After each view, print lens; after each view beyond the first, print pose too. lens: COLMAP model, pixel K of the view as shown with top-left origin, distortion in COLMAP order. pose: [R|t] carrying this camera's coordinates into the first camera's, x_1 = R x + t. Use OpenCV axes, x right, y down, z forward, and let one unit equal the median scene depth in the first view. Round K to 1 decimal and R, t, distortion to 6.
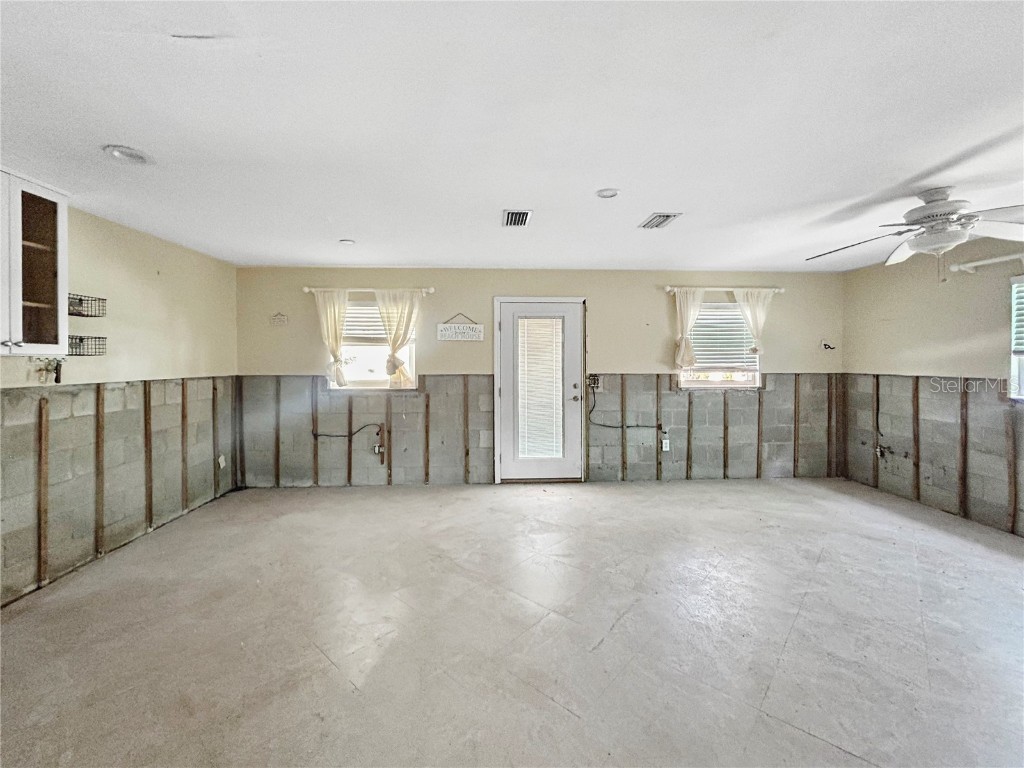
lens RADIAL K [[432.1, 0, 512.4], [0, 432.1, 356.8], [0, 0, 1]] dist [-0.000541, -0.000187]
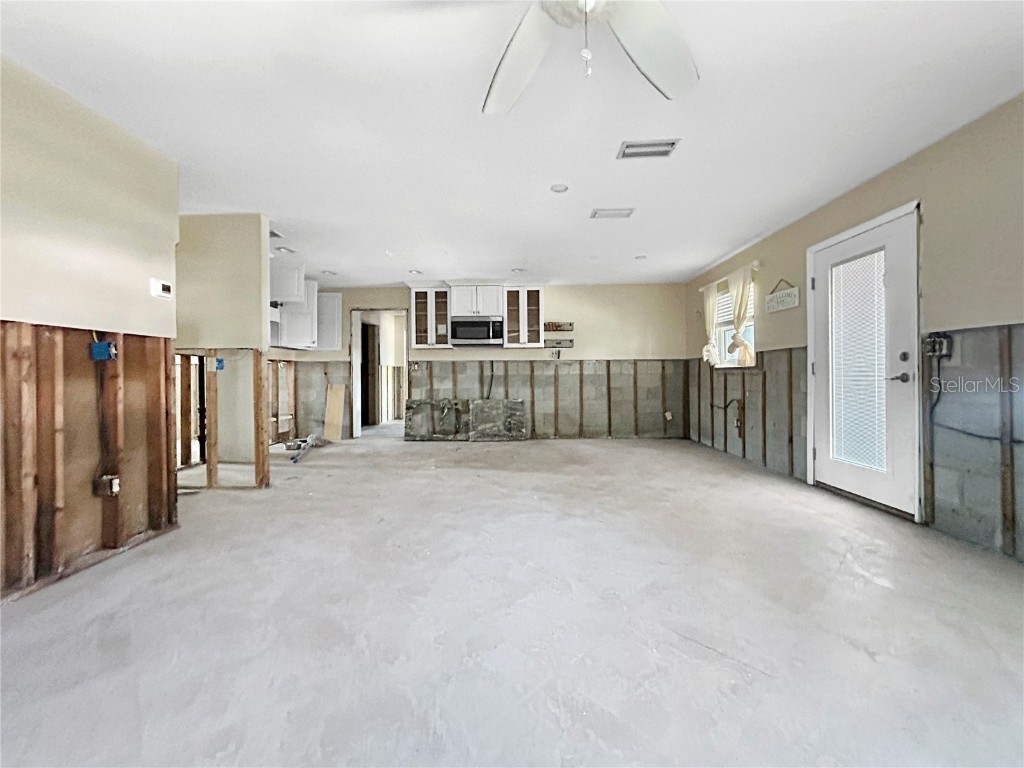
lens RADIAL K [[413.1, 0, 510.7], [0, 413.1, 377.6], [0, 0, 1]] dist [0.000358, 0.000089]
pose [[-0.080310, 0.005082, -0.996757, 0.818072], [0.013672, 0.999899, 0.003996, 0.094939], [0.996676, -0.013307, -0.080371, 0.559106]]
